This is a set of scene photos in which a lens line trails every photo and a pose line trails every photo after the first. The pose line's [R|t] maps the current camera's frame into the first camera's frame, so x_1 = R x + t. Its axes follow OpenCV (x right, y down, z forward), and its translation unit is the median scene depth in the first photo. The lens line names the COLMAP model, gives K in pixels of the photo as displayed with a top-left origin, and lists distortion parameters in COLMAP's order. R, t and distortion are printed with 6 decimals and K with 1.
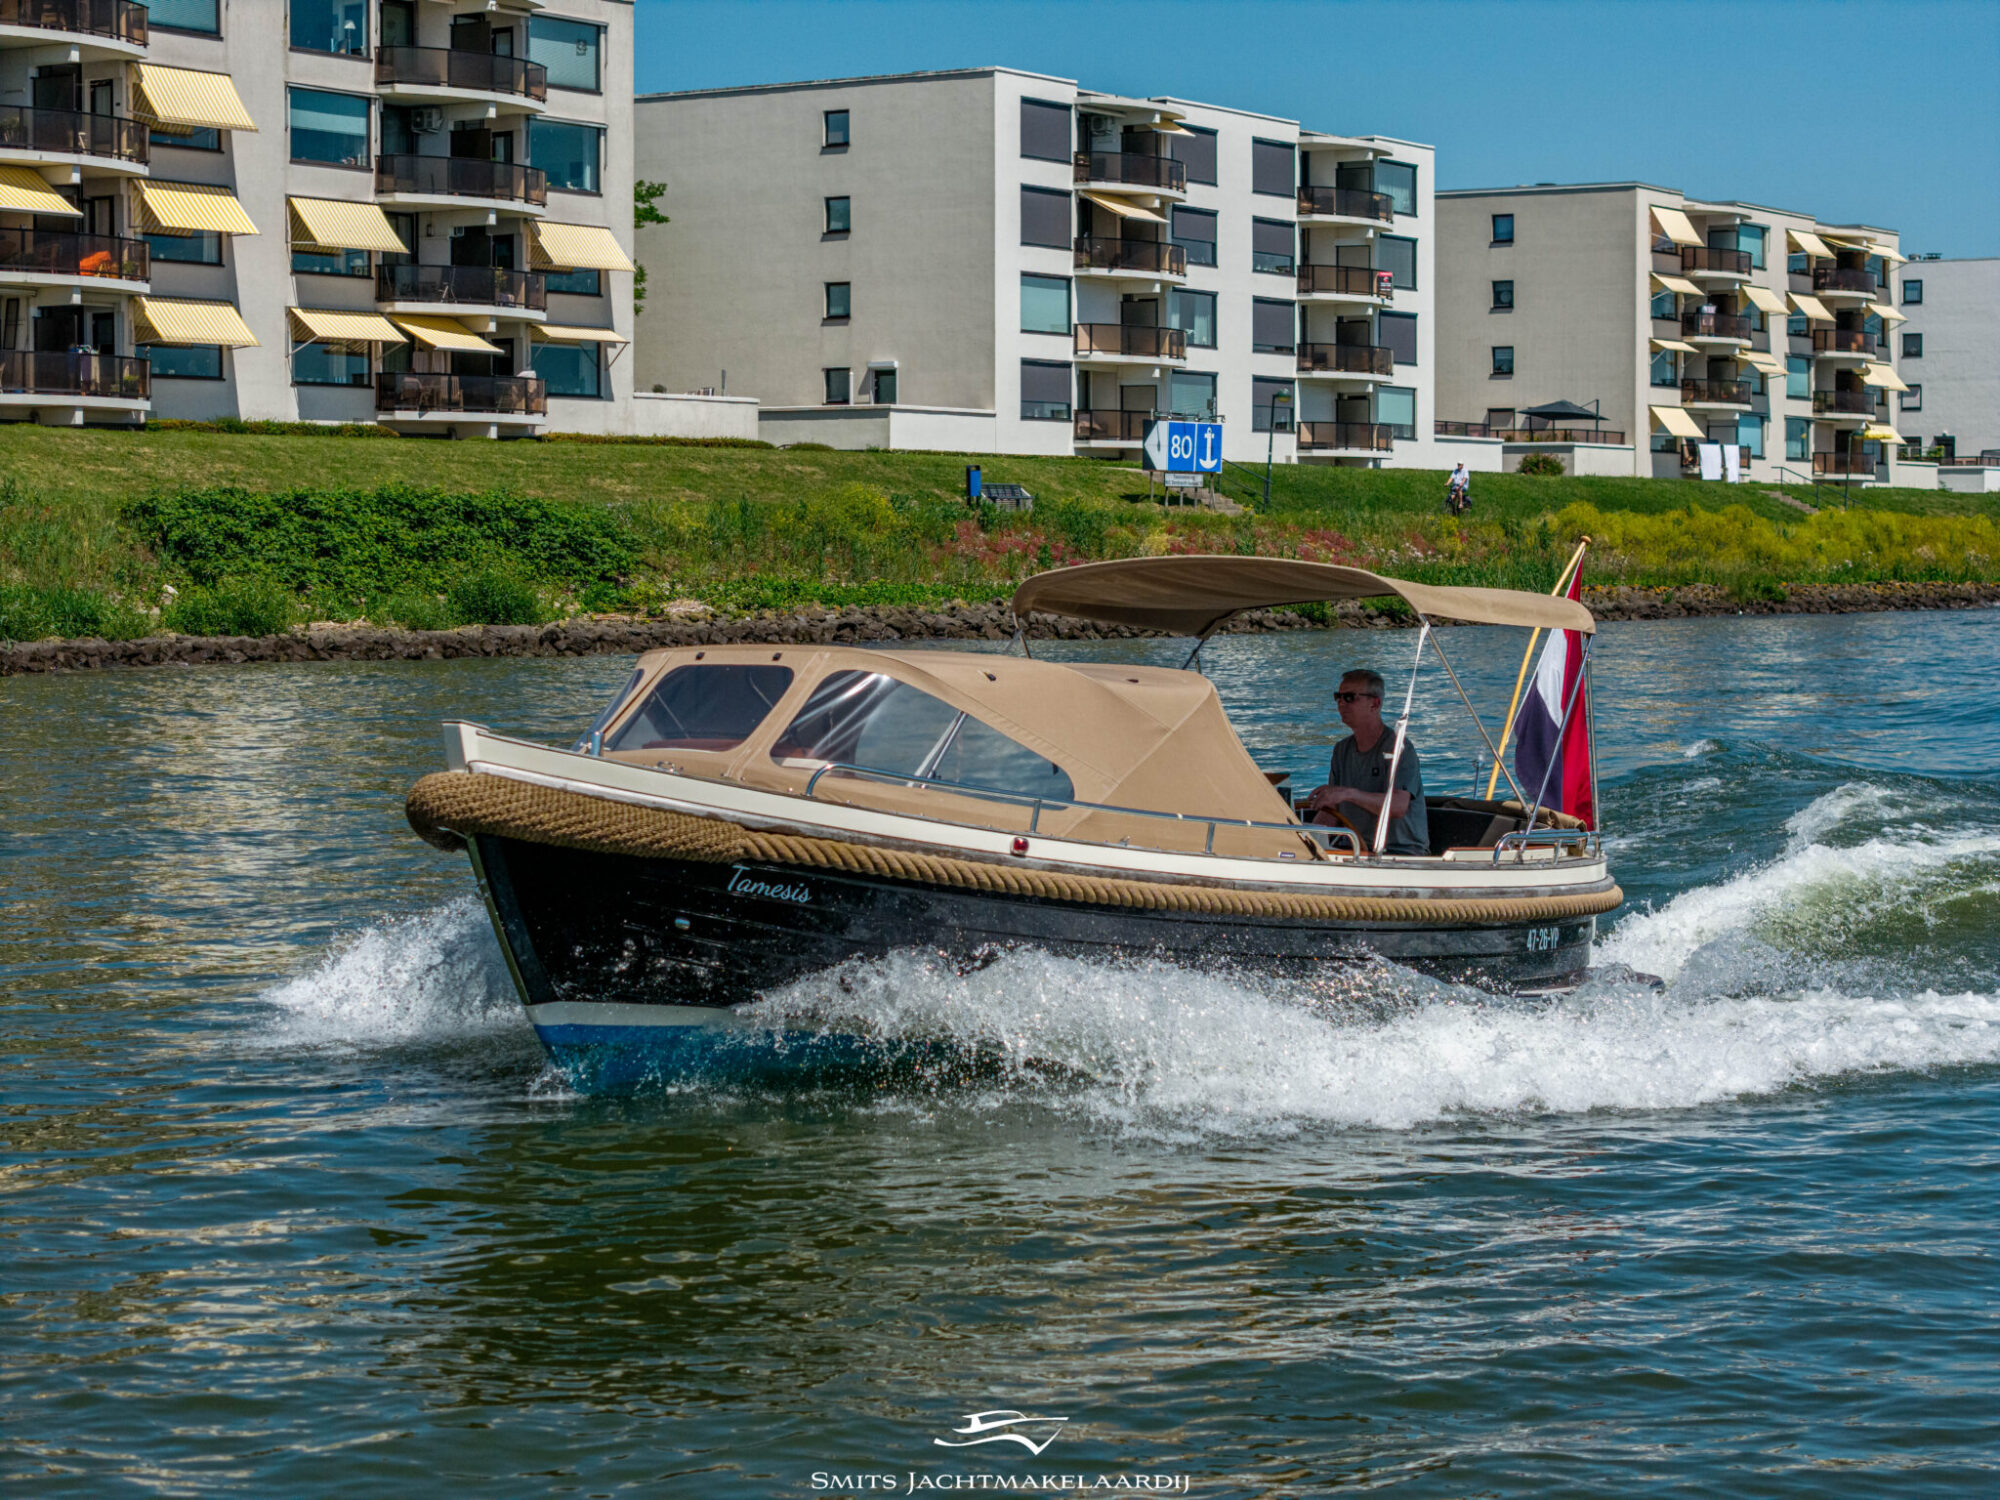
lens RADIAL K [[4036.4, 0, 999.7], [0, 4036.4, 747.2], [0, 0, 1]] dist [-0.170967, 0.000000]
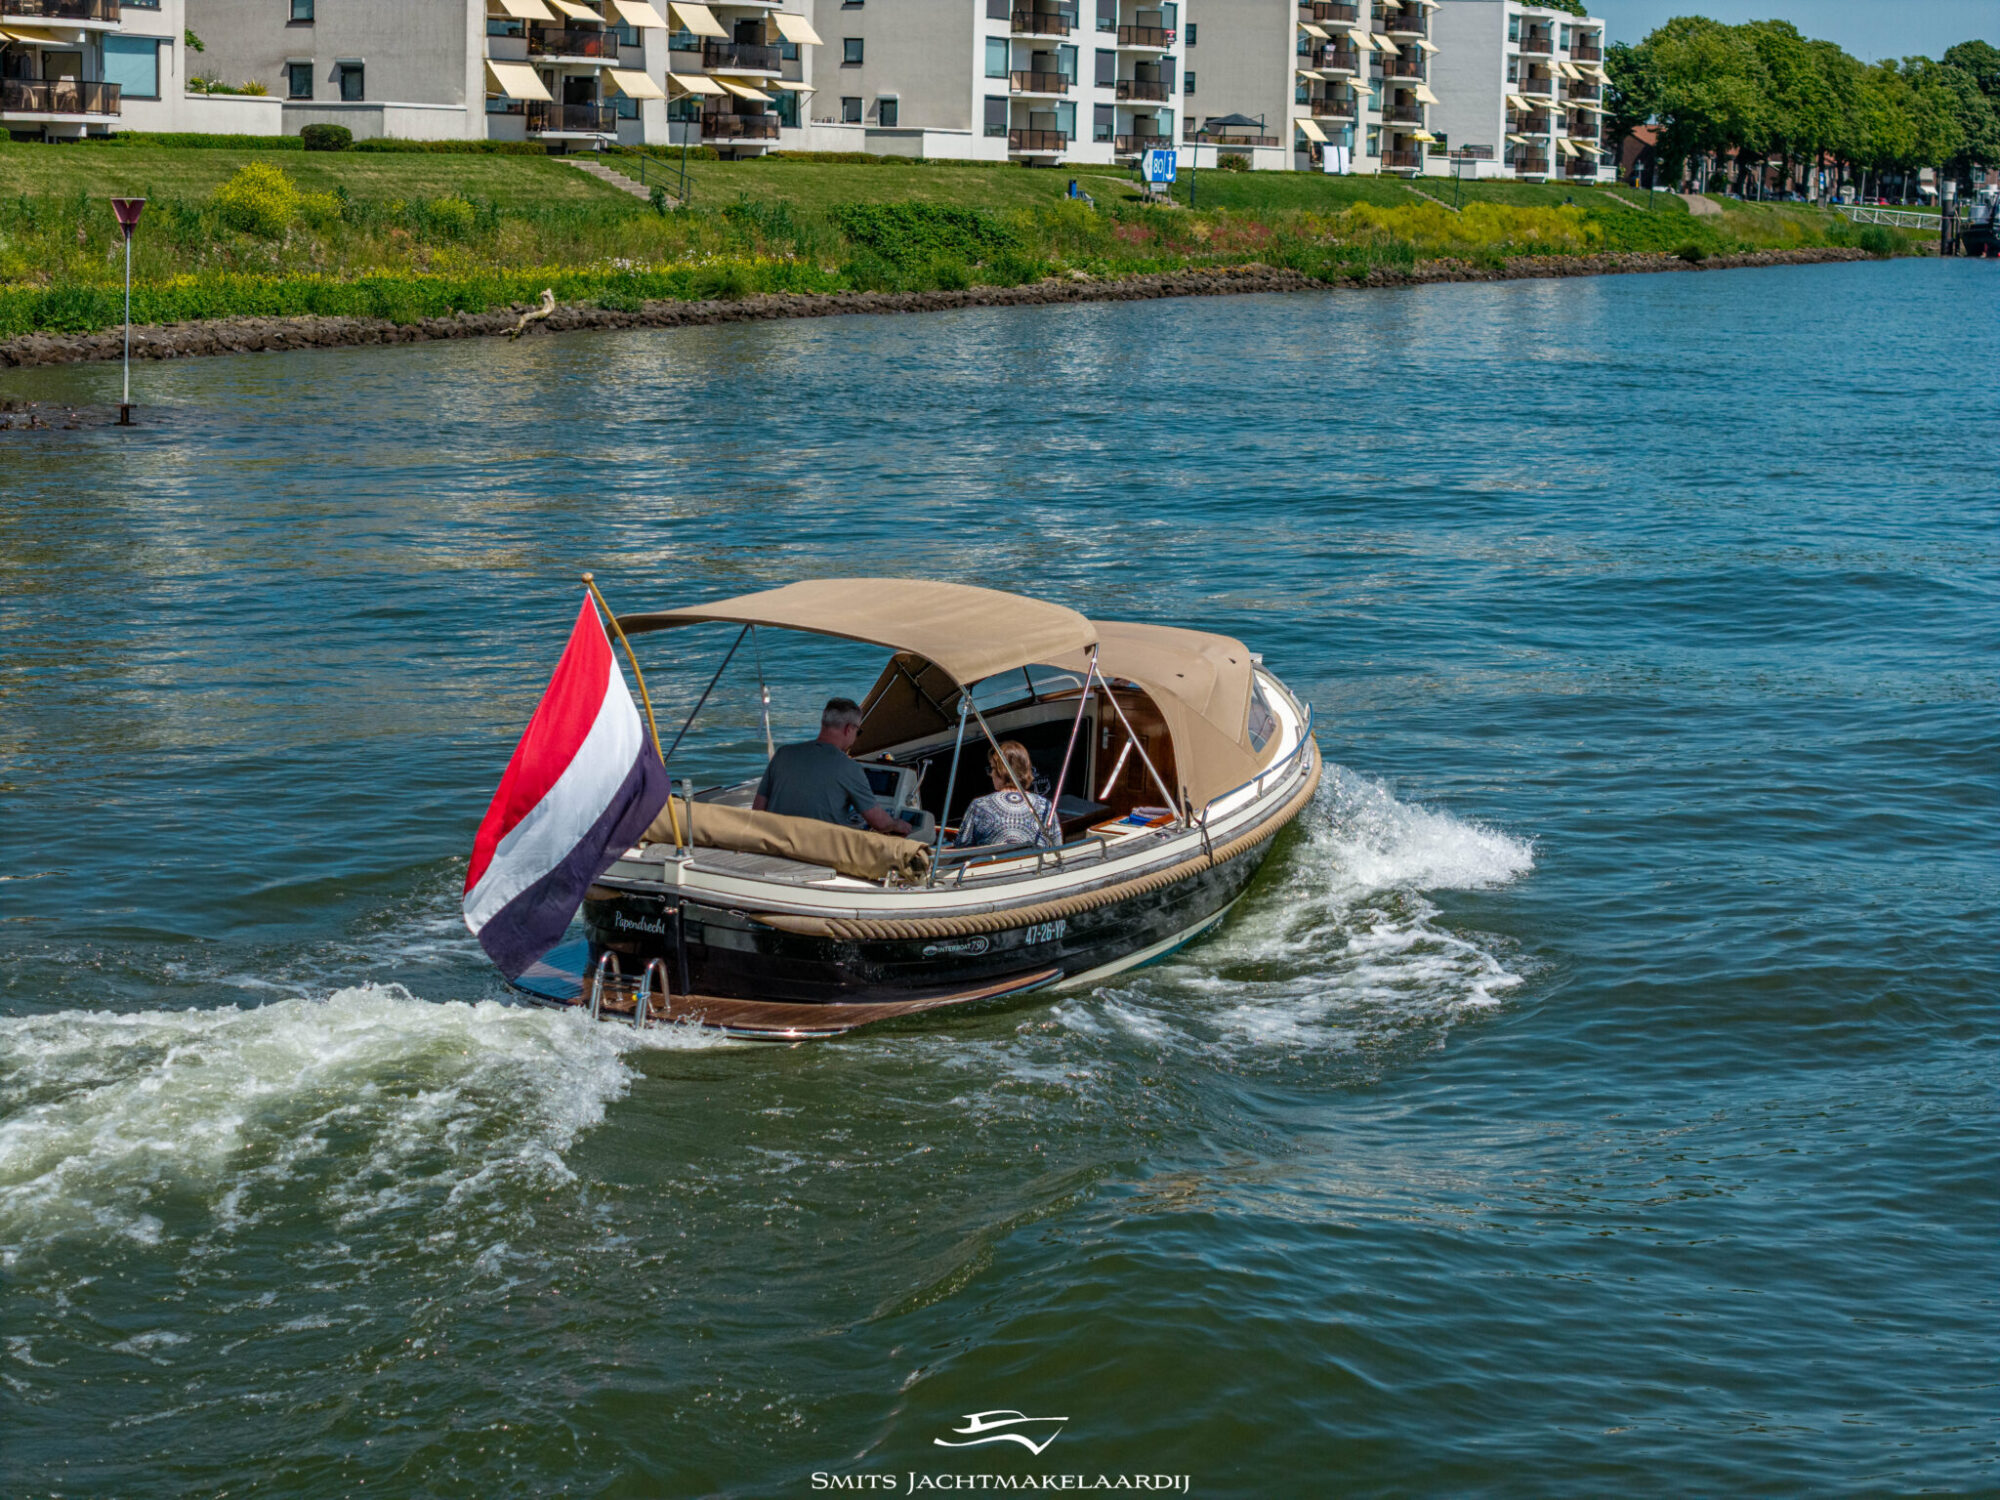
lens RADIAL K [[4036.4, 0, 996.7], [0, 4036.4, 741.6], [0, 0, 1]] dist [-0.170967, 0.000000]
pose [[0.978289, -0.010639, 0.206974, -0.229189], [-0.008276, 0.995879, 0.090308, 0.005008], [-0.207082, -0.090060, 0.974170, -0.352002]]
